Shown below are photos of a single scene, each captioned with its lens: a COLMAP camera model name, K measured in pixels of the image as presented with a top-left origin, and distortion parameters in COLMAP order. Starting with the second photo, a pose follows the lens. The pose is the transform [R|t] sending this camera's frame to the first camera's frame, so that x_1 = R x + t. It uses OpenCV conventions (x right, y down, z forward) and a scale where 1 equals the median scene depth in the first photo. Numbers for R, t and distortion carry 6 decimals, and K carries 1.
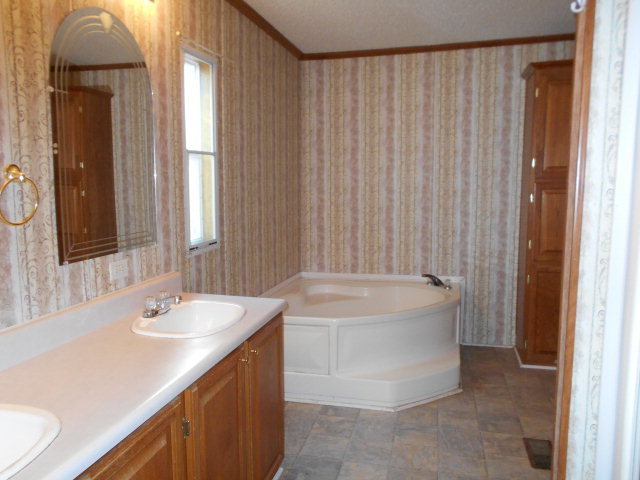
lens RADIAL K [[492.2, 0, 319.0], [0, 492.2, 236.2], [0, 0, 1]] dist [-0.066463, 0.066860]
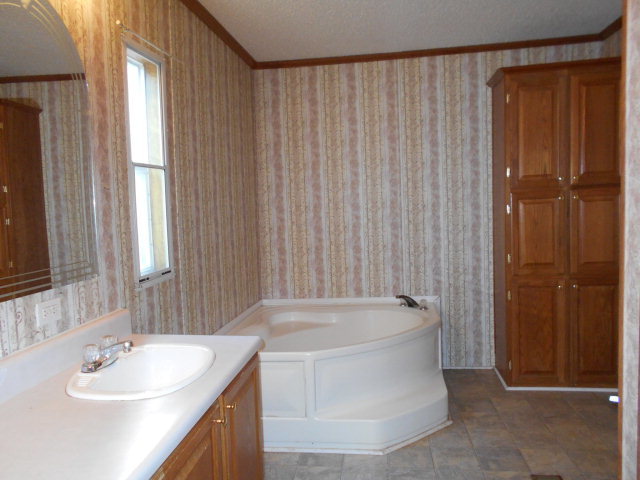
lens RADIAL K [[492.2, 0, 319.0], [0, 492.2, 236.2], [0, 0, 1]] dist [-0.066463, 0.066860]
pose [[0.993008, -0.037110, 0.112059, -0.035683], [0.042163, 0.998182, -0.043065, -0.000430], [-0.110257, 0.047488, 0.992768, 0.099685]]
